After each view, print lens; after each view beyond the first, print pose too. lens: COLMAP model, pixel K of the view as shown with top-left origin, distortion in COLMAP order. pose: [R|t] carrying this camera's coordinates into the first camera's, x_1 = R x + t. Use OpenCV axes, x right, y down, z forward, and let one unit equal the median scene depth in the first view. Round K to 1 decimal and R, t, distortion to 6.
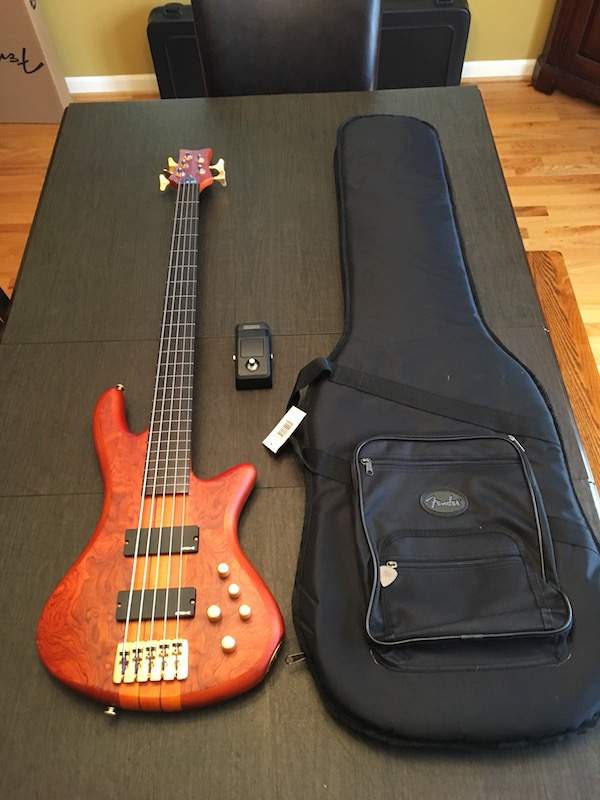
lens RADIAL K [[682.7, 0, 298.8], [0, 682.7, 392.3], [0, 0, 1]] dist [0.063480, -0.102419]
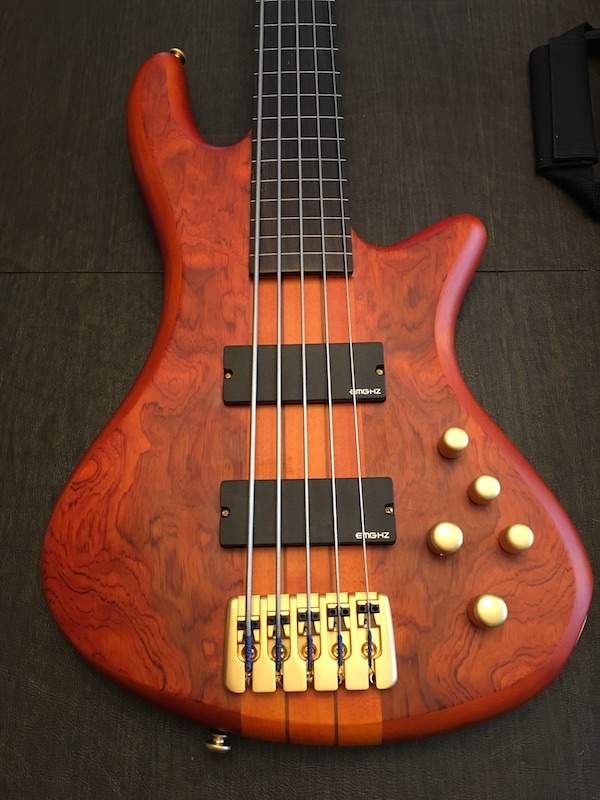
lens RADIAL K [[682.7, 0, 303.0], [0, 682.7, 401.8], [0, 0, 1]] dist [0.063480, -0.102419]
pose [[0.999458, 0.025909, 0.020305, -0.208422], [-0.030247, 0.966205, 0.255995, 0.118865], [-0.012986, -0.256471, 0.966465, 0.556969]]
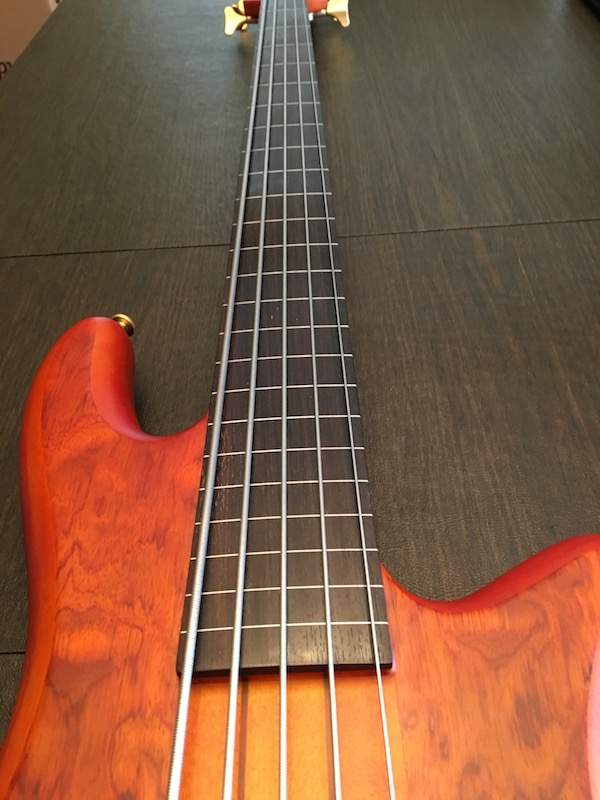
lens RADIAL K [[682.7, 0, 296.4], [0, 682.7, 398.6], [0, 0, 1]] dist [0.063480, -0.102419]
pose [[0.998779, -0.011428, -0.048069, -0.186273], [0.003034, 0.985232, -0.171197, 0.104830], [0.049316, 0.170842, 0.984063, 0.795984]]
